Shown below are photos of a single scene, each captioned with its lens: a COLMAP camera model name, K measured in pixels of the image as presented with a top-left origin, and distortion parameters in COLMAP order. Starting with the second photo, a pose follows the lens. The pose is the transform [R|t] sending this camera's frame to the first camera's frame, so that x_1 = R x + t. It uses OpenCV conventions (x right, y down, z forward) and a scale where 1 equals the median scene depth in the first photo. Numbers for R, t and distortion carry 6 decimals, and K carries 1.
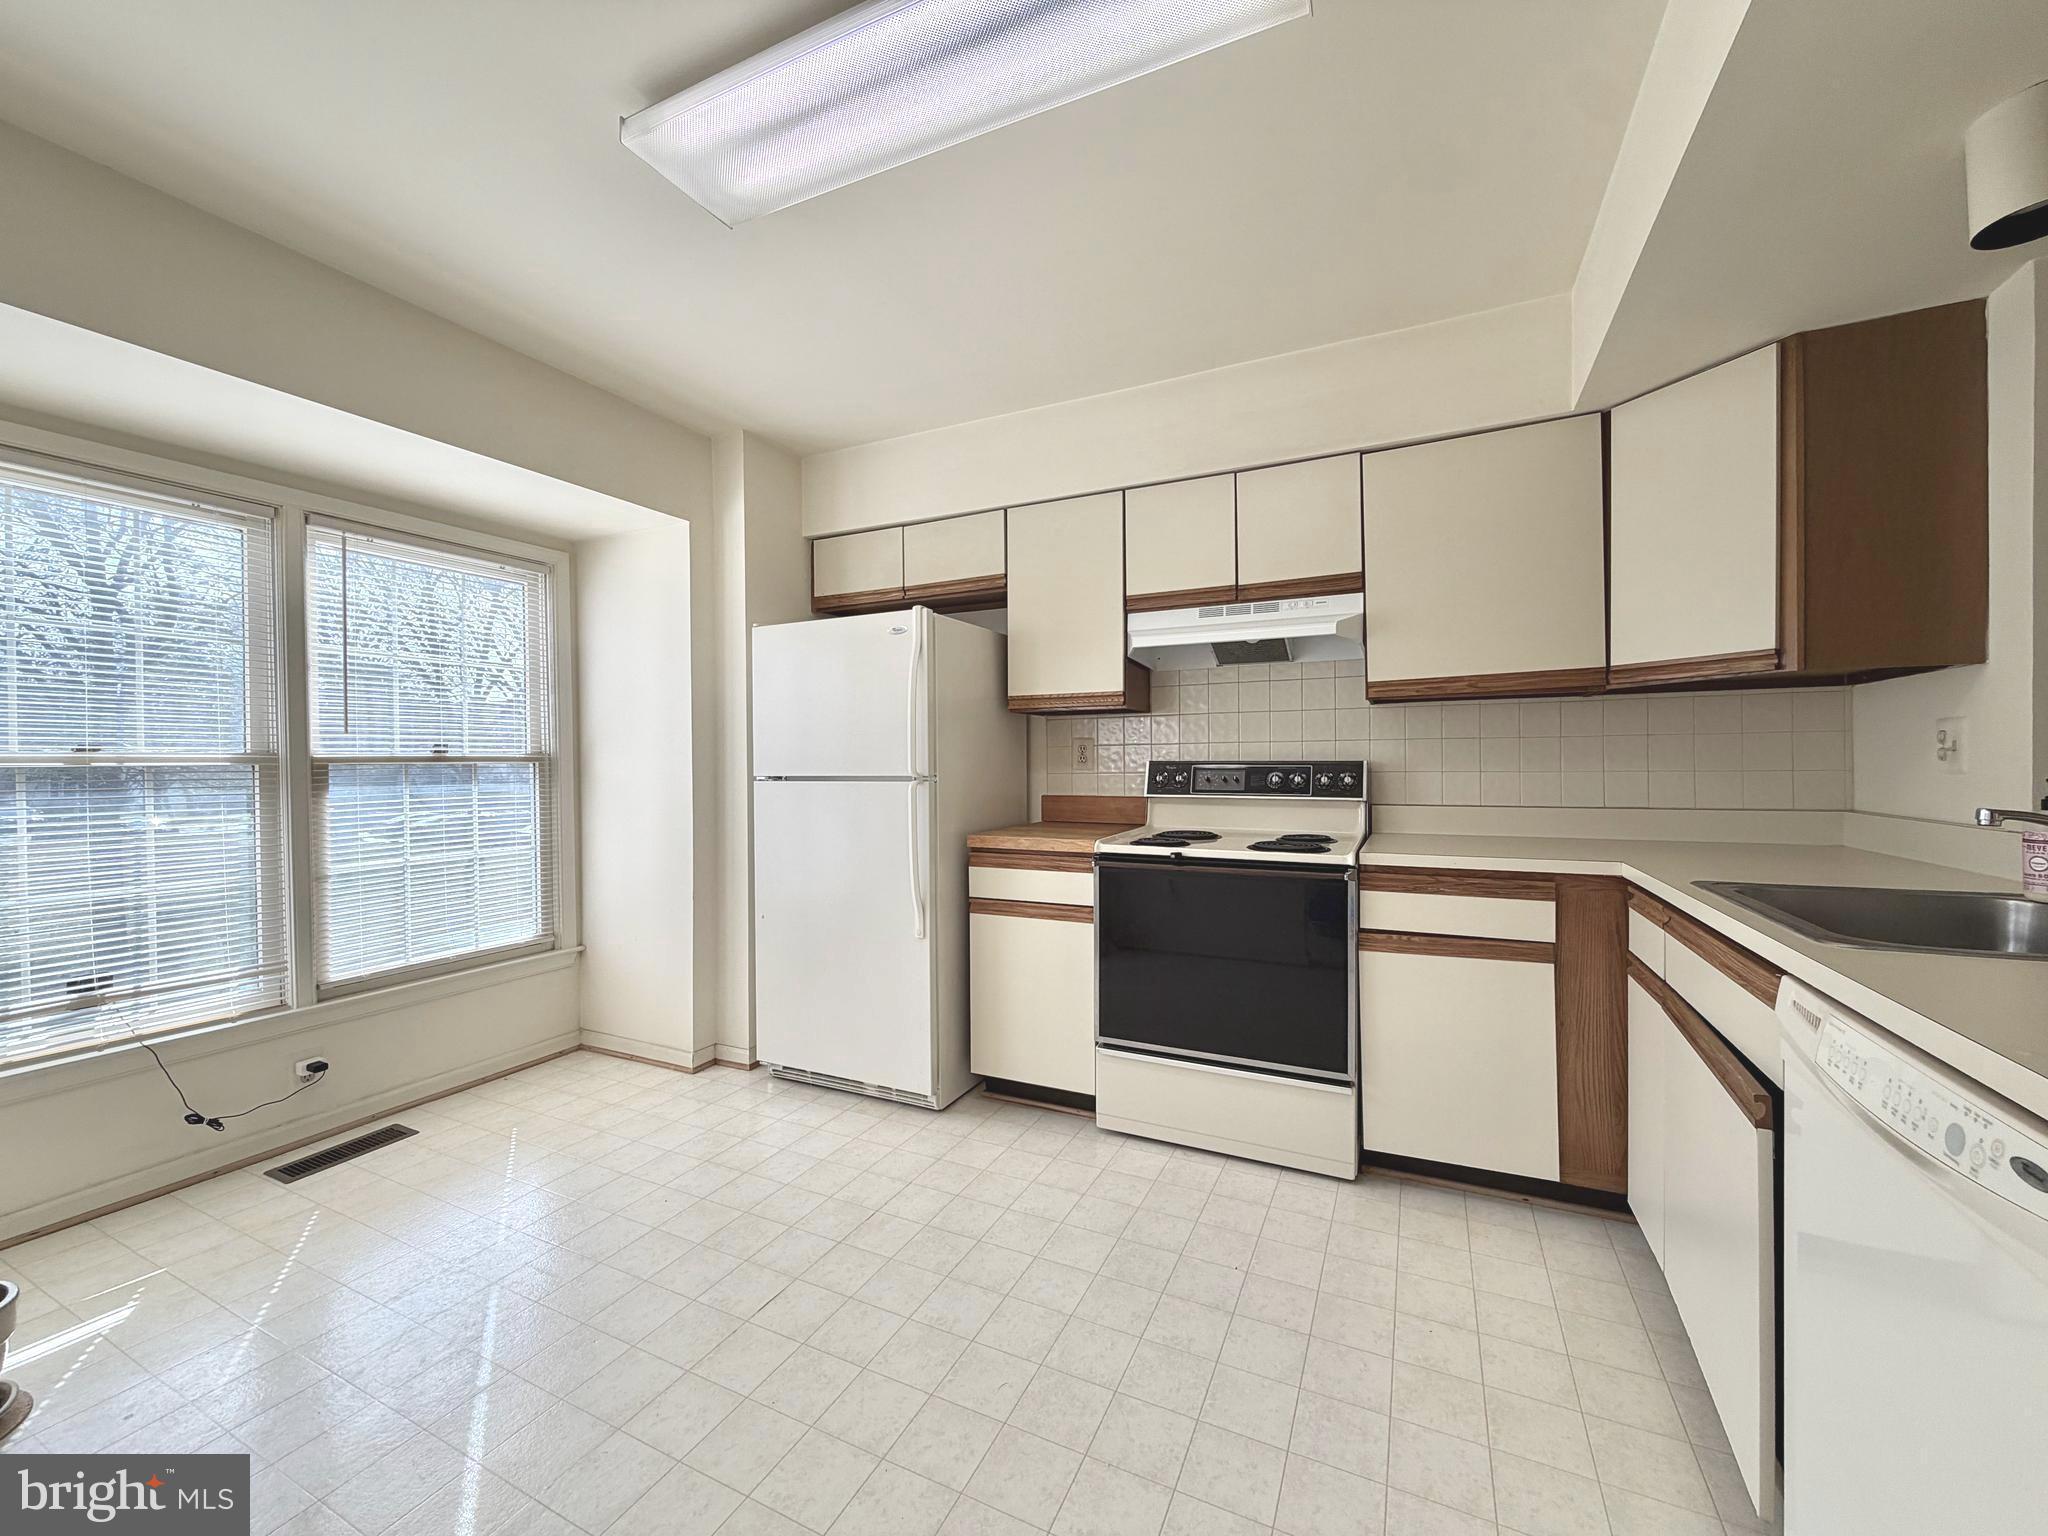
lens RADIAL K [[813.0, 0, 1011.5], [0, 813.0, 764.7], [0, 0, 1]] dist [-0.001860, 0.000119]
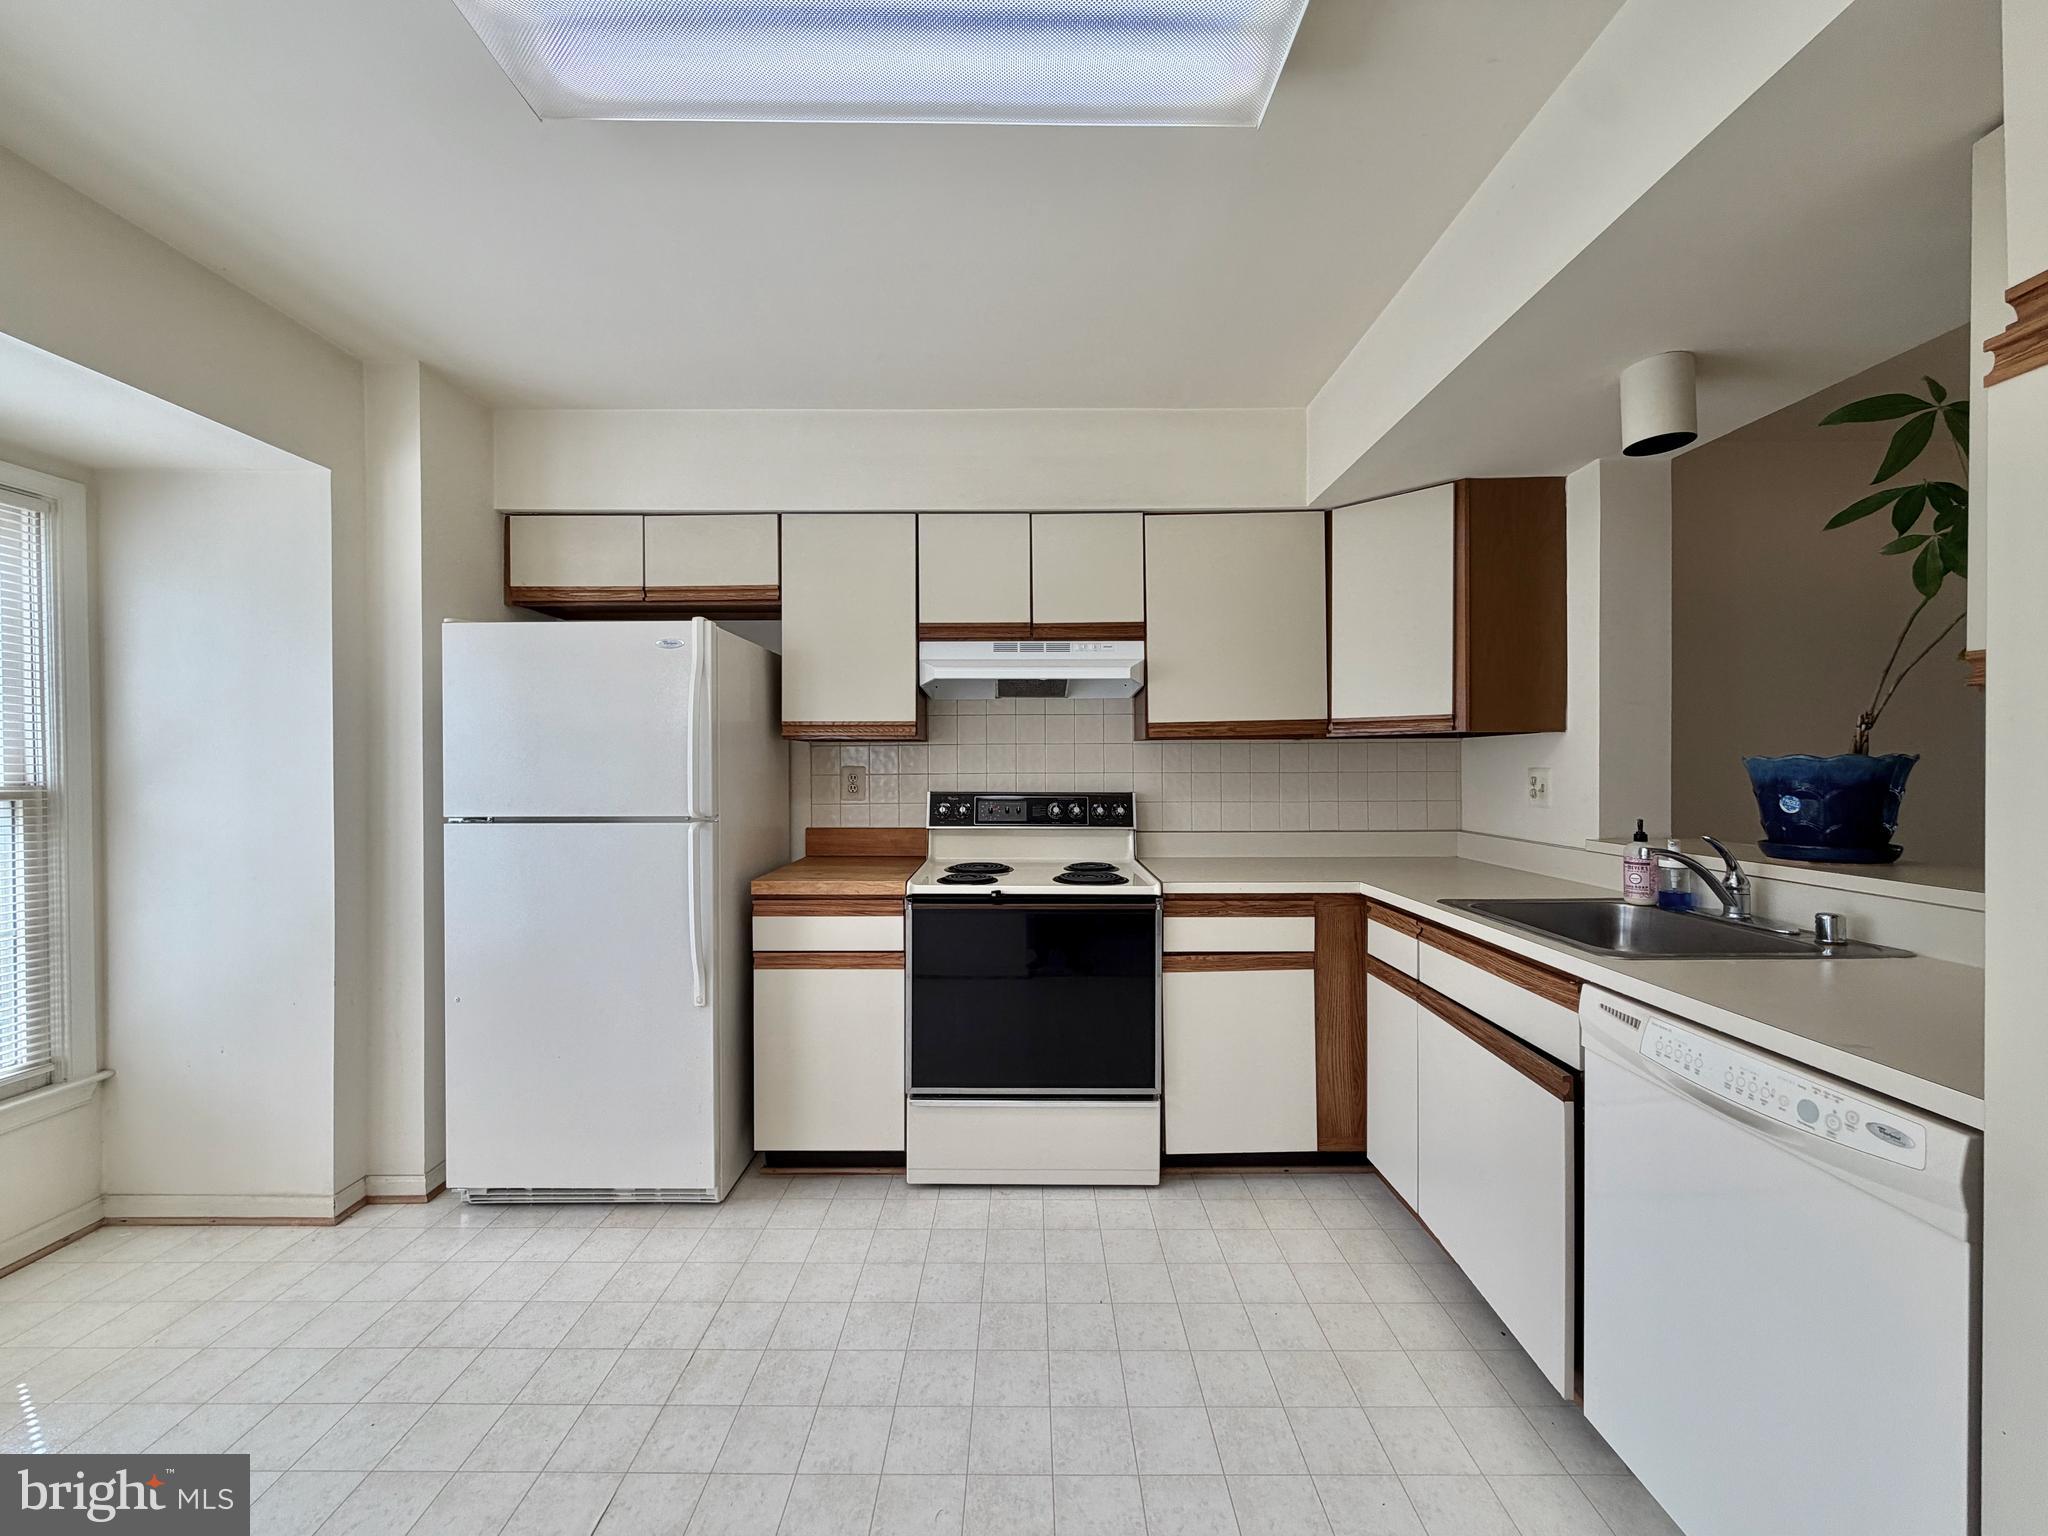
lens RADIAL K [[813.0, 0, 1022.2], [0, 813.0, 768.3], [0, 0, 1]] dist [-0.001860, 0.000119]
pose [[0.899142, 0.003512, 0.437643, -0.194648], [-0.002214, 0.999992, -0.003477, -0.036503], [-0.437651, 0.002158, 0.899142, 0.089427]]
